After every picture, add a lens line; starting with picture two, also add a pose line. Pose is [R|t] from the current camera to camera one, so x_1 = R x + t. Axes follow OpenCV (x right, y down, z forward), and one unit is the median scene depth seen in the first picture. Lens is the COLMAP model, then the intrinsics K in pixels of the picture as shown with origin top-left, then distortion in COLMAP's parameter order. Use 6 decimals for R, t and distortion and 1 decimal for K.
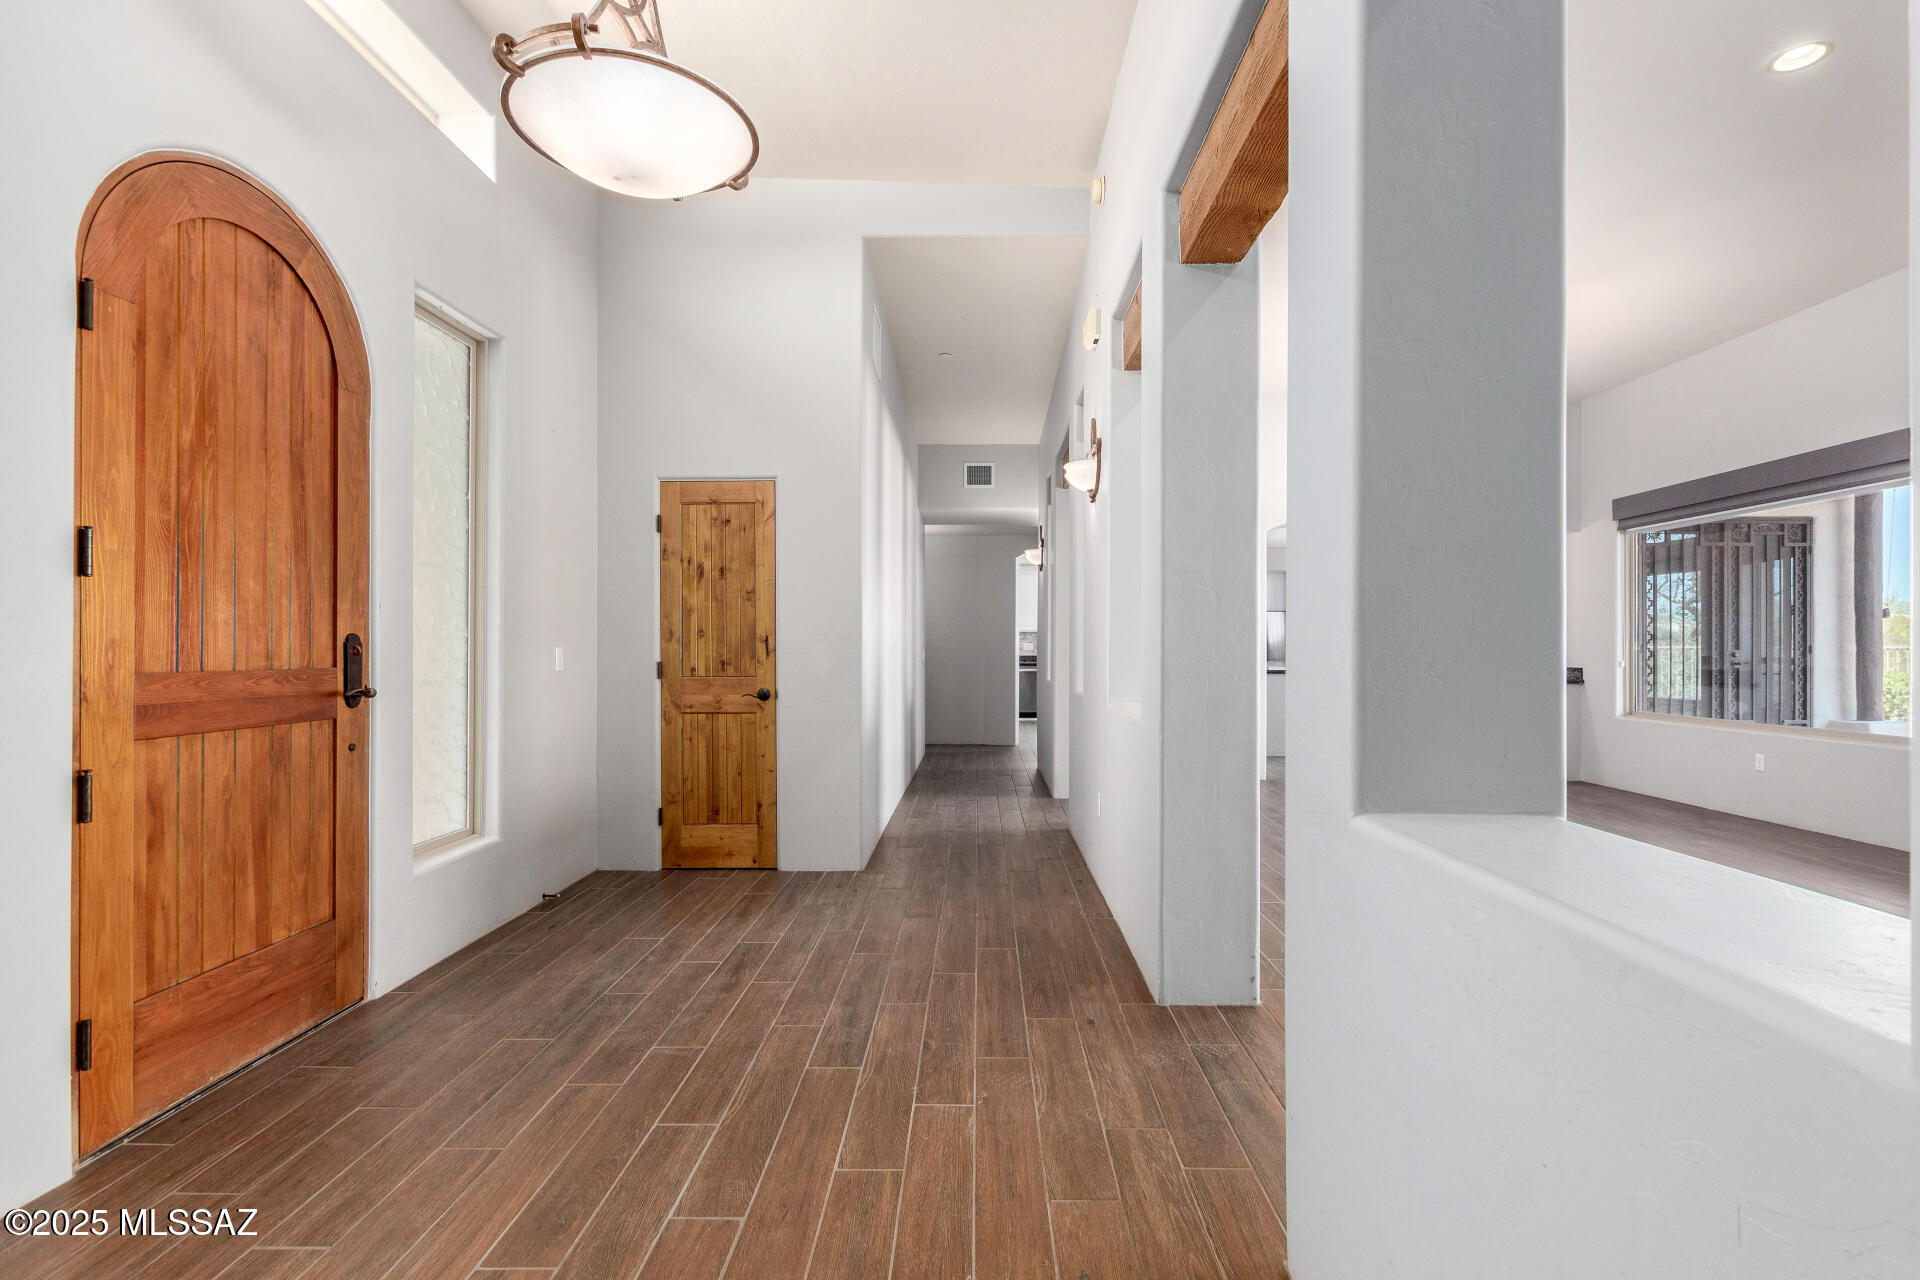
lens RADIAL K [[879.6, 0, 971.6], [0, 879.6, 649.4], [0, 0, 1]] dist [0.001813, -0.000350]
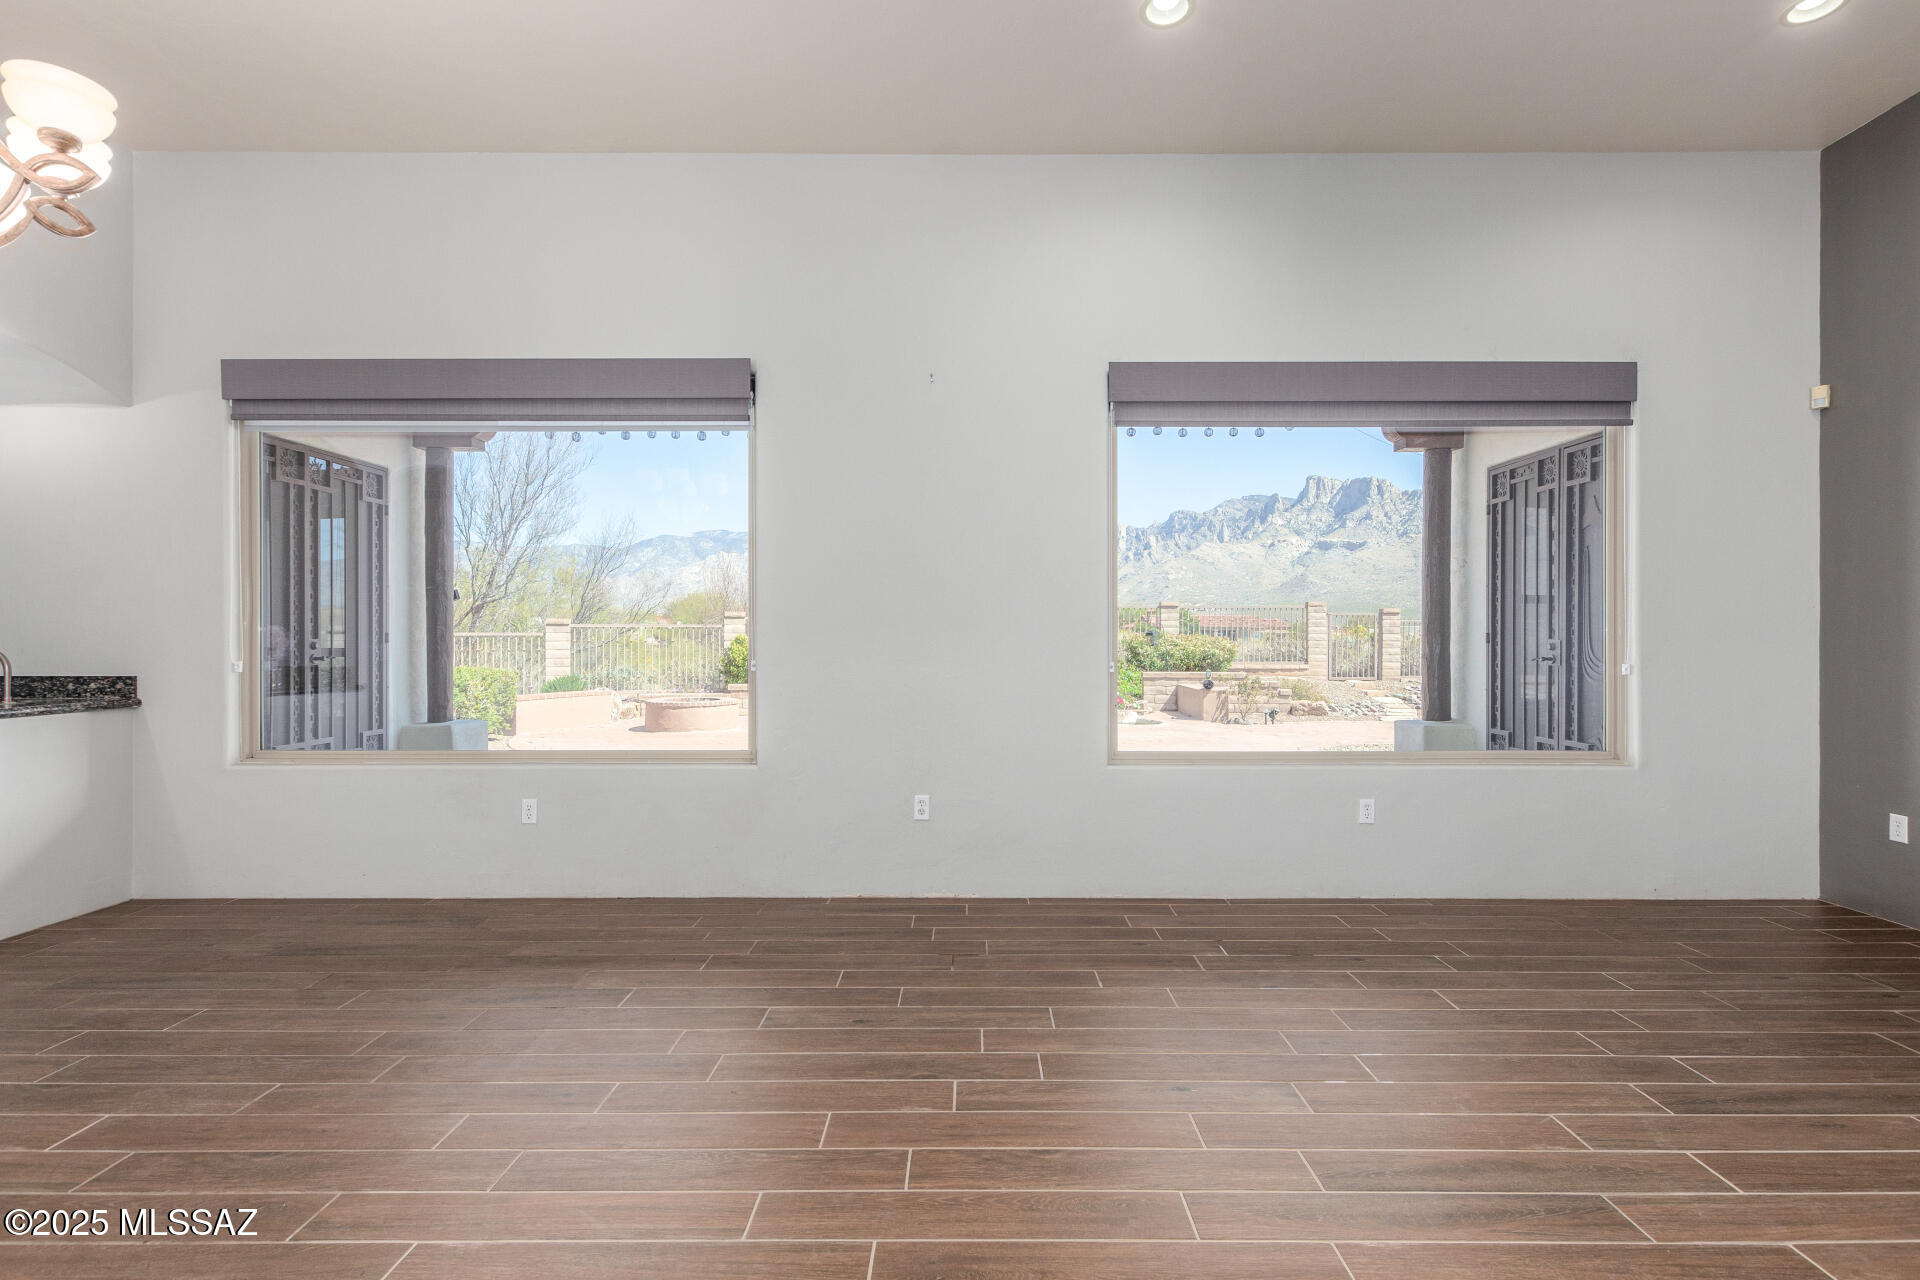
lens RADIAL K [[881.7, 0, 967.1], [0, 881.7, 636.0], [0, 0, 1]] dist [0.005198, -0.000553]
pose [[-0.007388, -0.001704, 0.999971, 0.167838], [-0.000758, 0.999998, 0.001699, -0.003146], [-0.999972, -0.000745, -0.007389, 0.492974]]
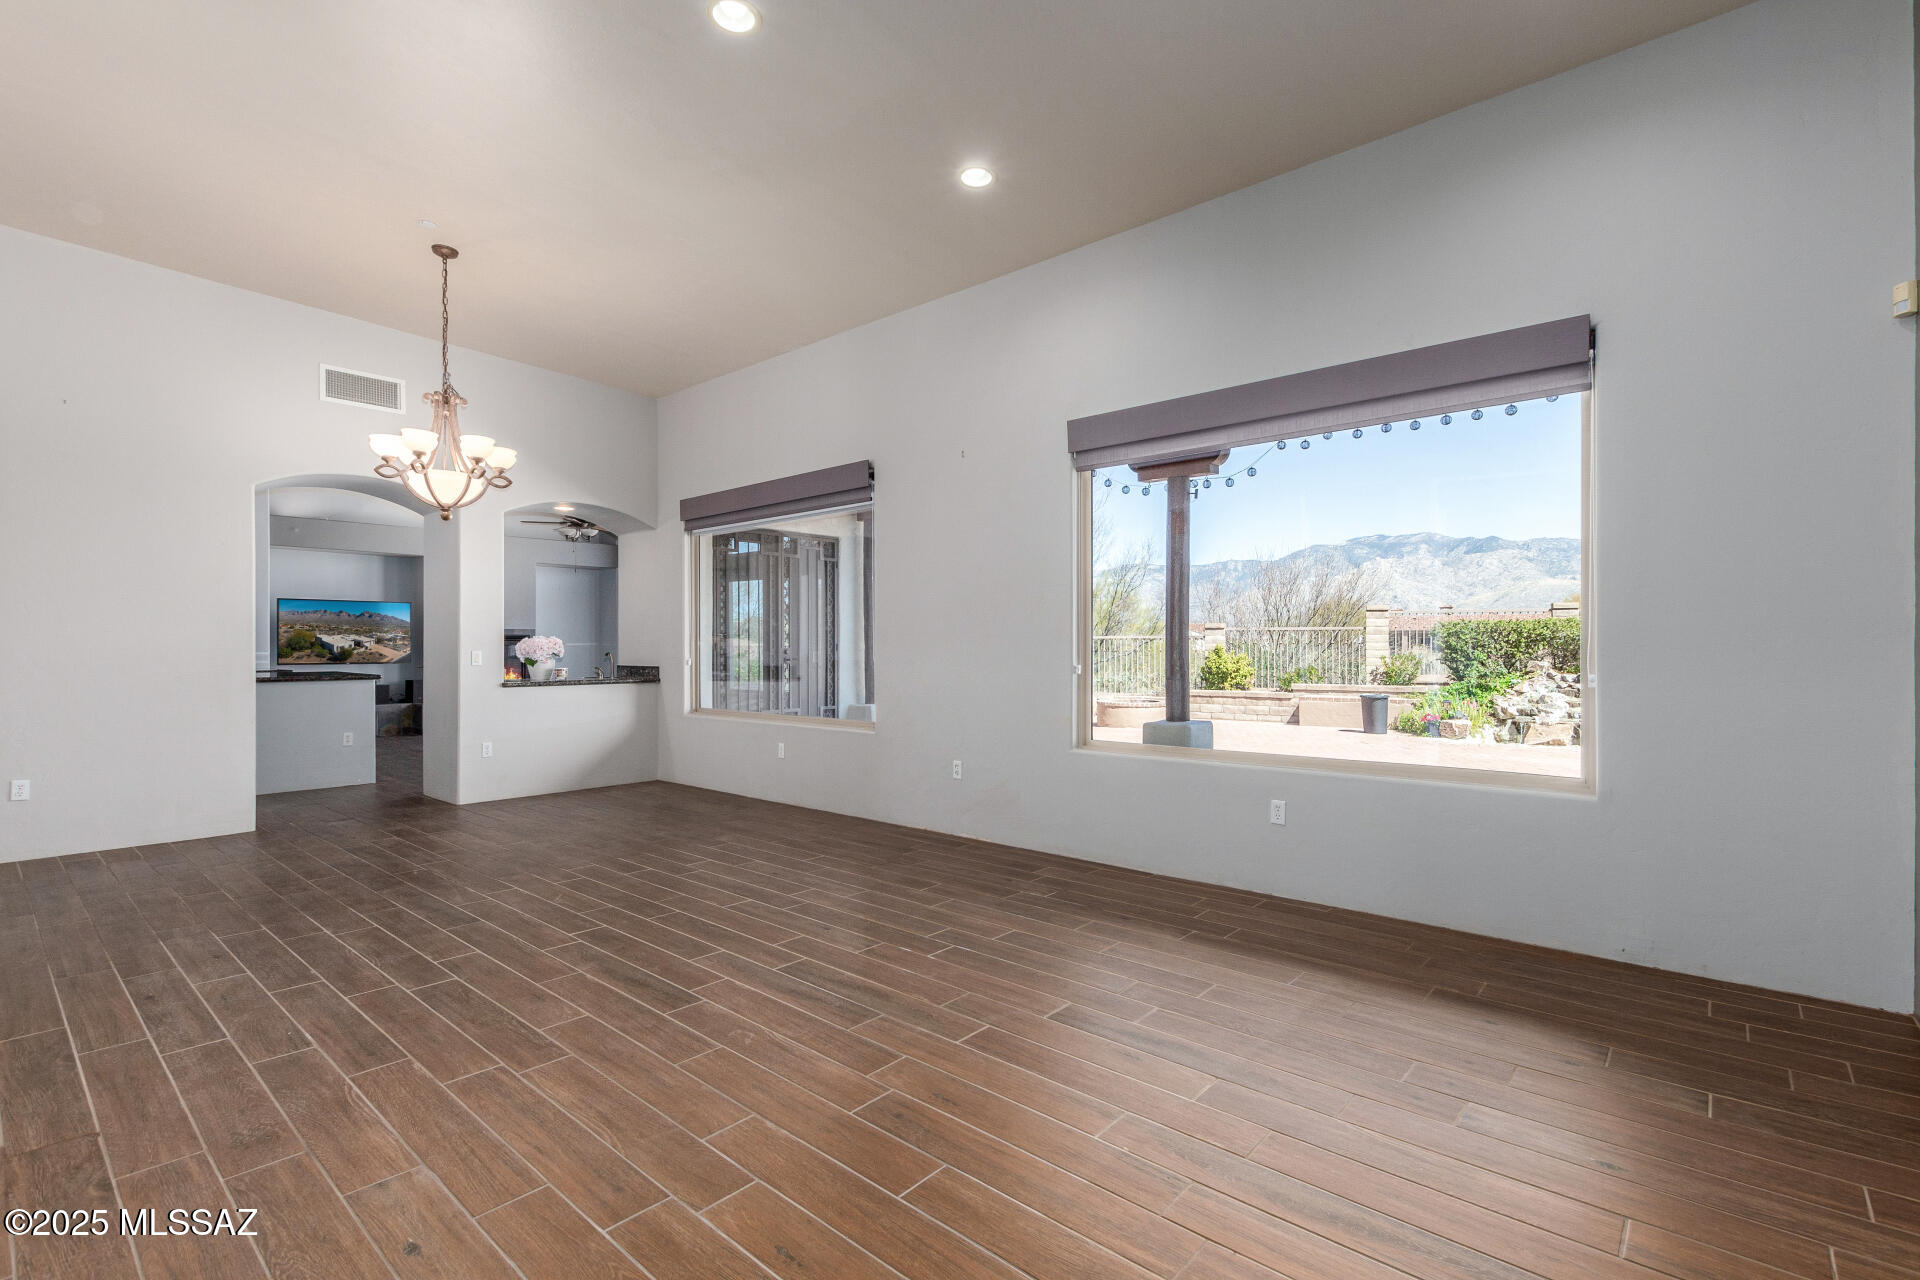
lens RADIAL K [[874.7, 0, 972.8], [0, 874.7, 645.3], [0, 0, 1]] dist [0.005516, 0.000159]
pose [[0.648319, -0.001378, 0.761368, 0.160137], [0.002851, 0.999996, -0.000618, -0.001075], [-0.761364, 0.002571, 0.648320, 0.081286]]
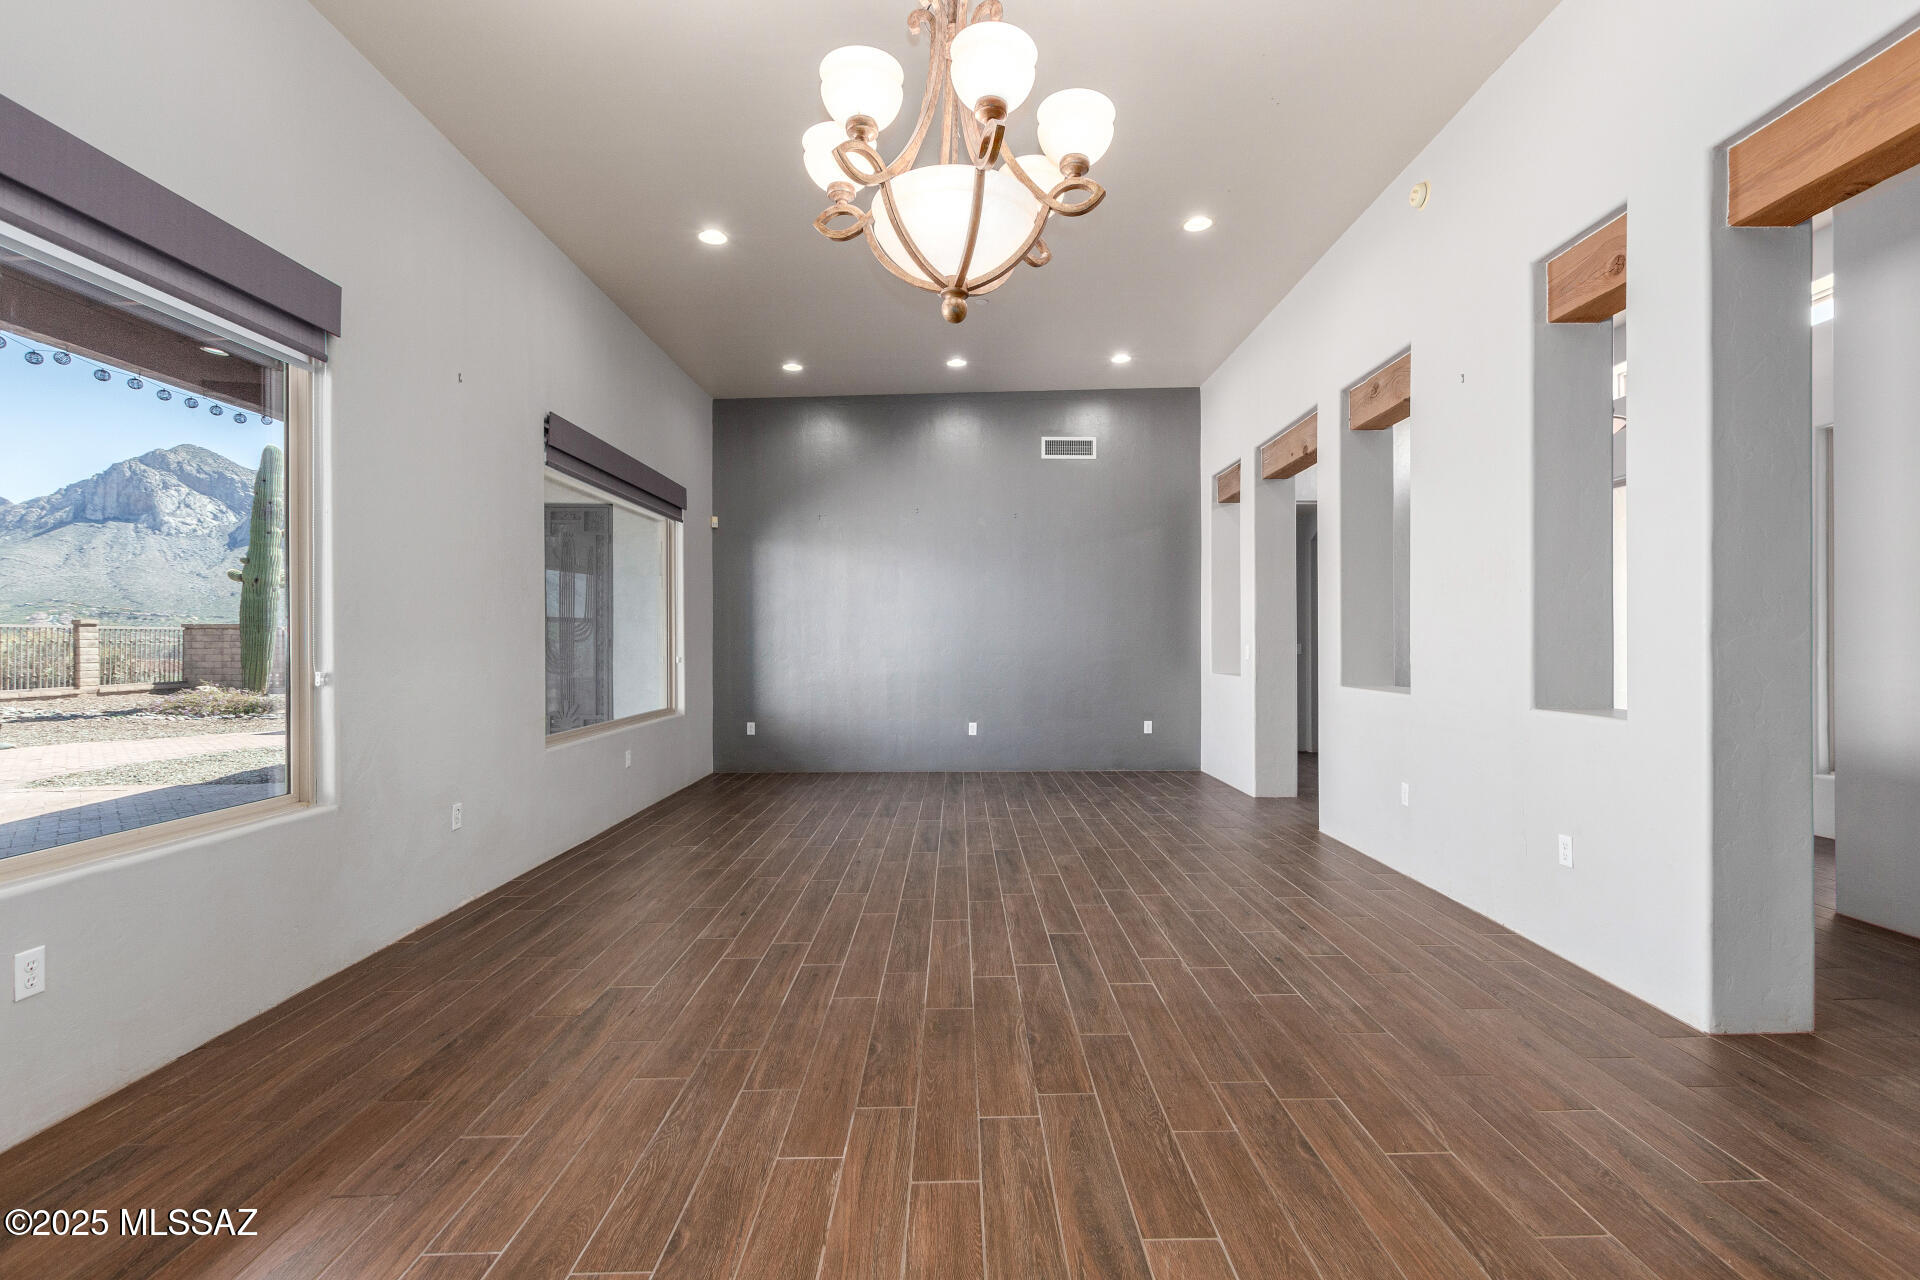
lens RADIAL K [[853.6, 0, 988.3], [0, 853.6, 649.1], [0, 0, 1]] dist [-0.000077, 0.000050]
pose [[-0.999190, 0.004688, -0.039968, 0.385128], [0.004776, 0.999986, -0.002089, 0.003750], [0.039958, -0.002278, -0.999199, 0.979170]]
